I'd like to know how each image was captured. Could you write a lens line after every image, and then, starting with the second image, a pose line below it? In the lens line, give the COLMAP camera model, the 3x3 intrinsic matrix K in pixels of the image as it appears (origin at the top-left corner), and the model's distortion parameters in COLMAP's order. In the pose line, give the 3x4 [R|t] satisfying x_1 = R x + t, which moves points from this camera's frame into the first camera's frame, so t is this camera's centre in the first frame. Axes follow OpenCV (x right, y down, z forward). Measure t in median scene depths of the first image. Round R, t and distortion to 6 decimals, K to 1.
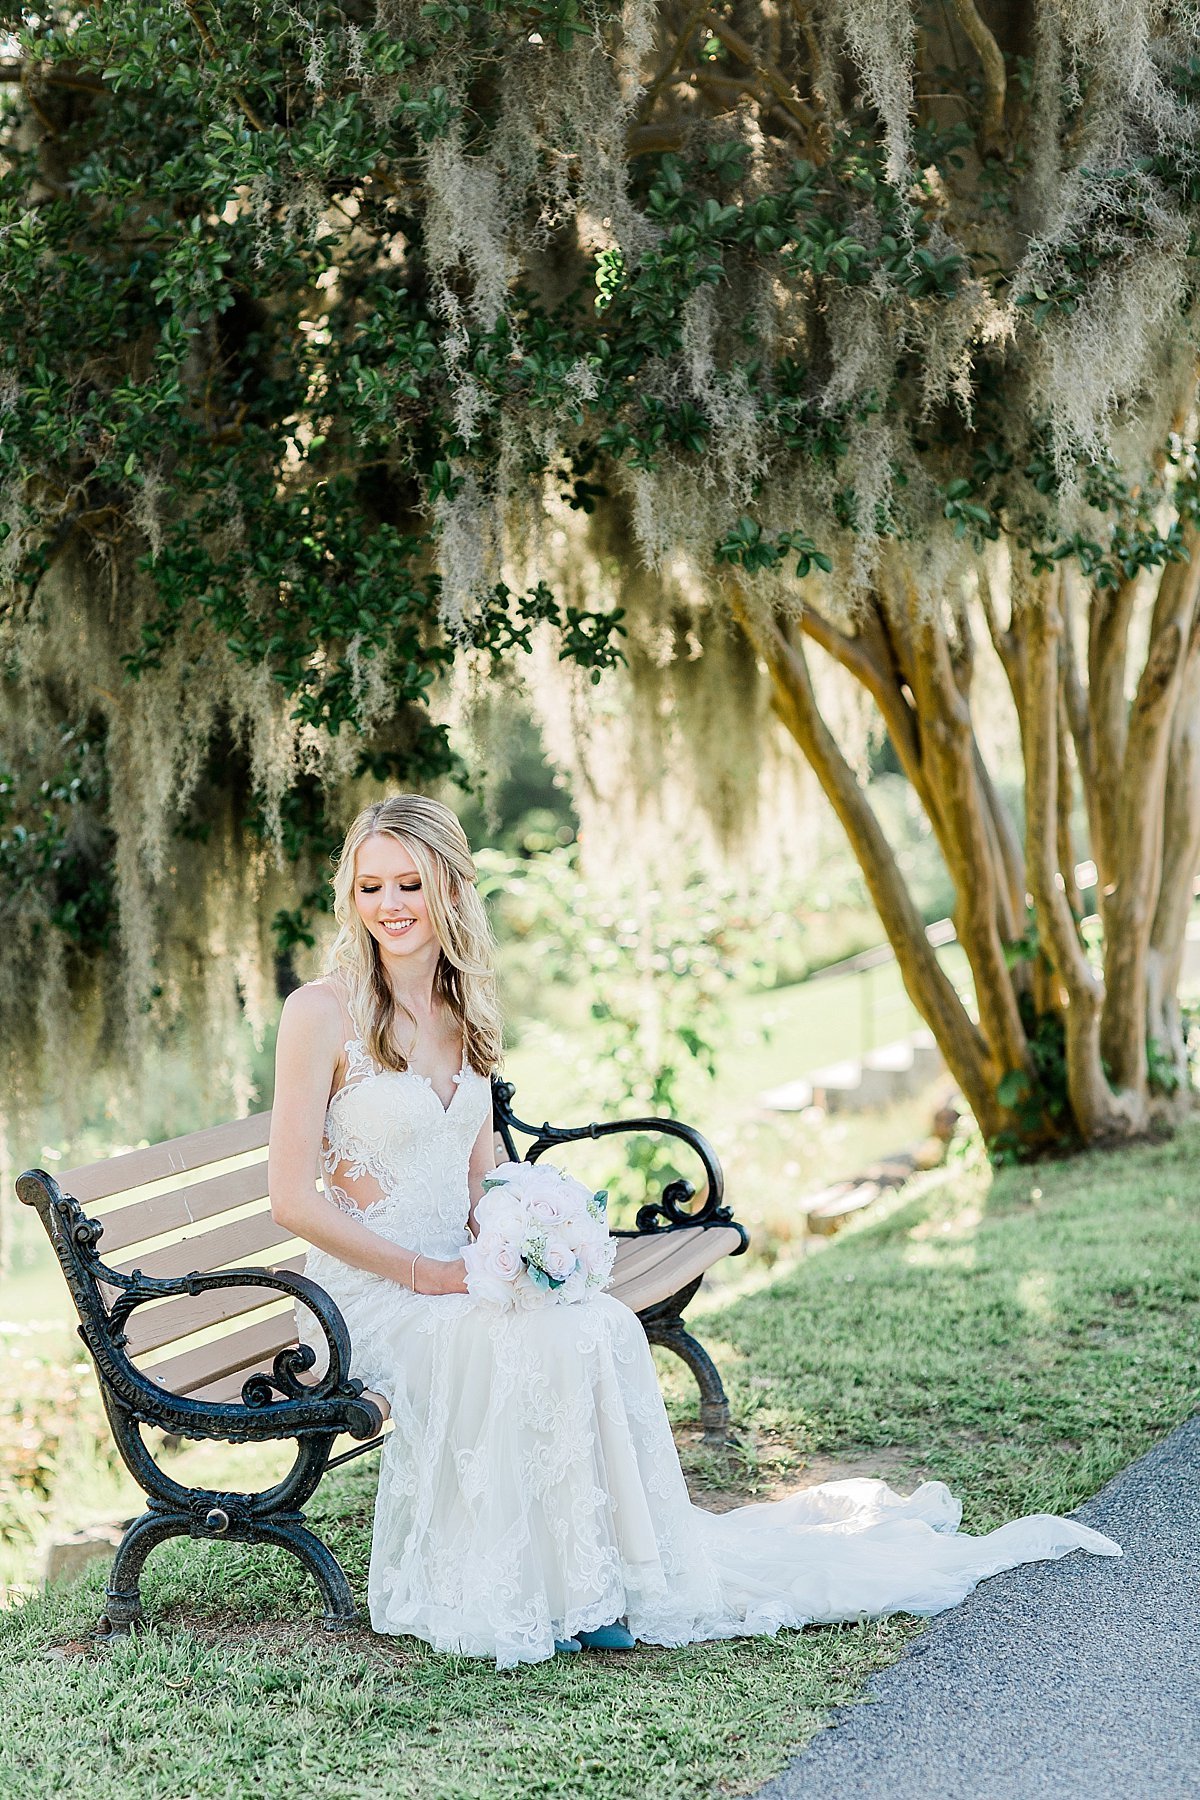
lens RADIAL K [[4132.4, 0, 600.0], [0, 4132.4, 900.0], [0, 0, 1]] dist [-0.064991, 0.246500]
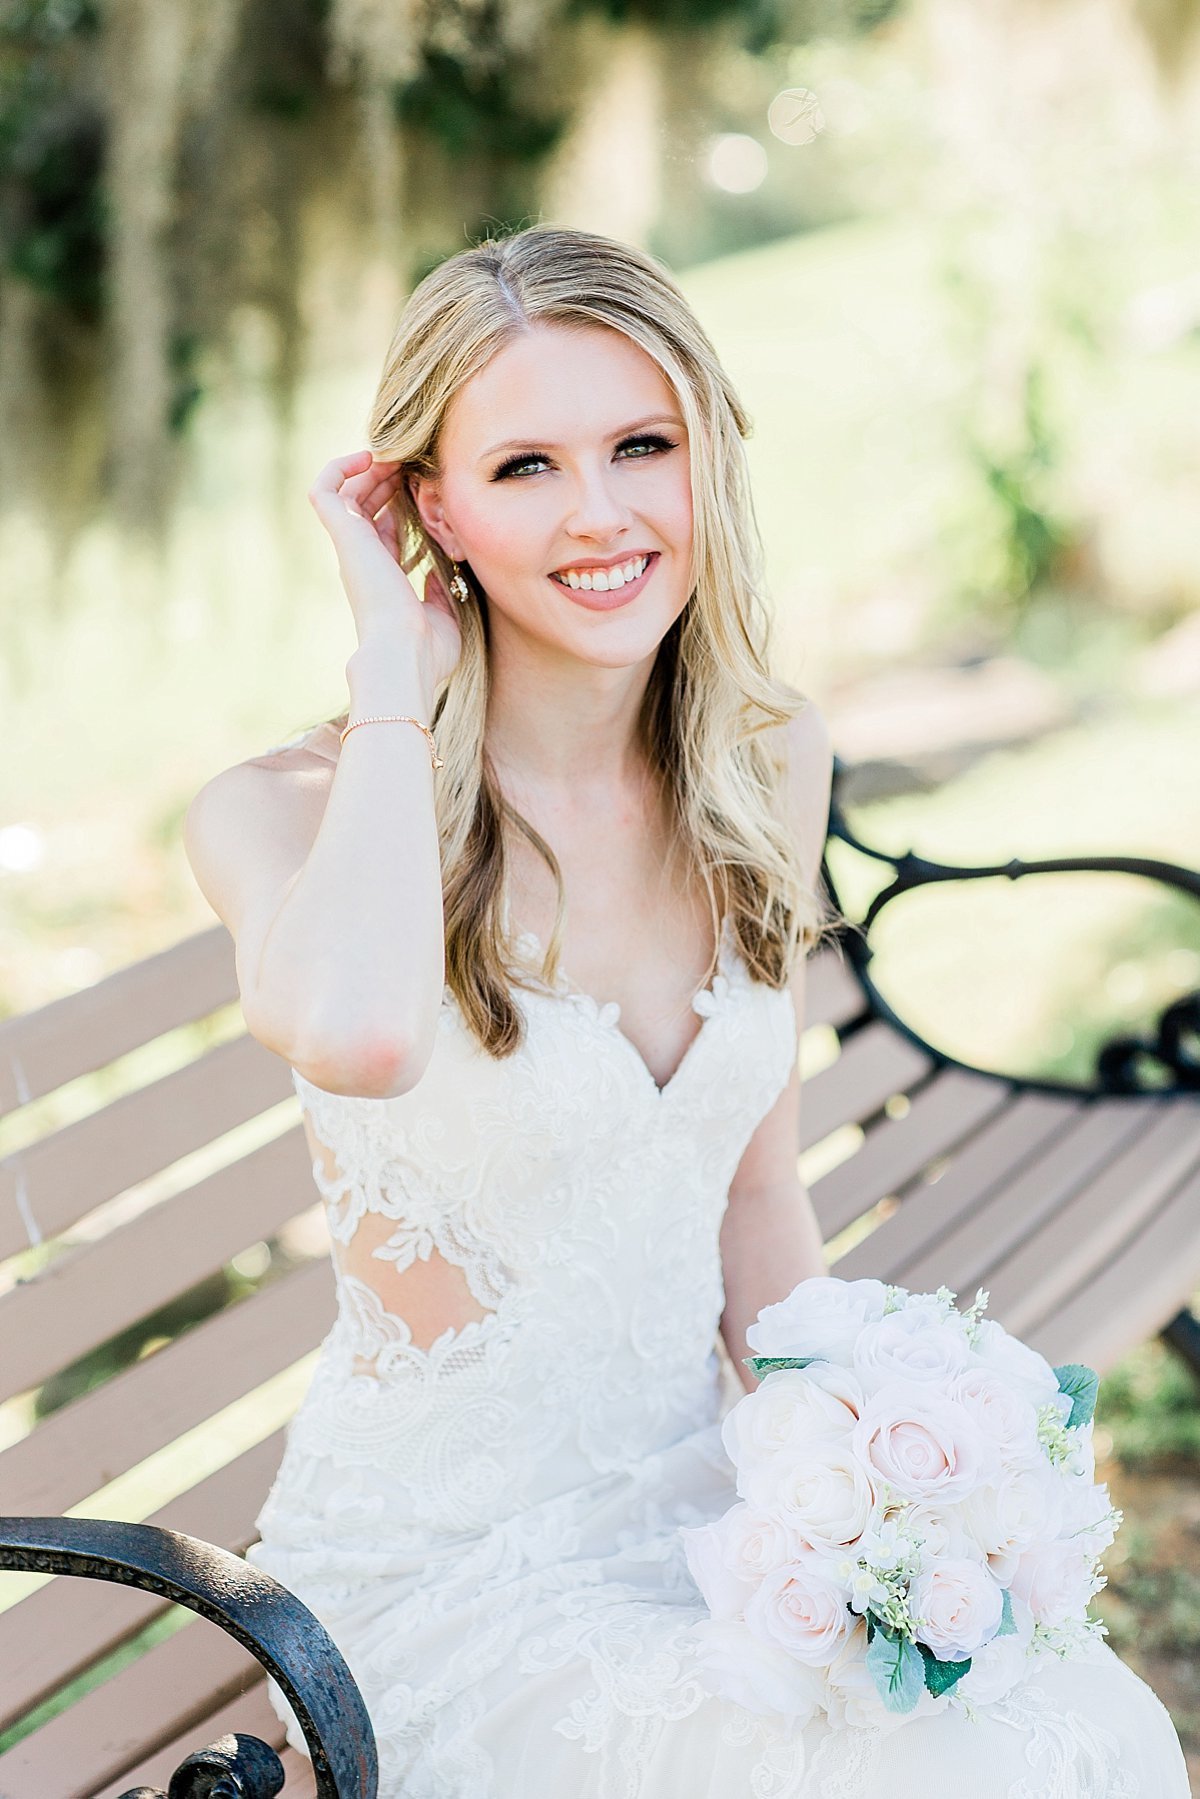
lens RADIAL K [[4130.1, 0, 600.0], [0, 4130.1, 899.5], [0, 0, 1]] dist [-0.064991, 0.246500]
pose [[0.996588, 0.047605, -0.067424, -0.018700], [-0.032800, 0.978056, 0.205745, -0.039818], [0.075739, -0.202831, 0.976280, 0.646053]]
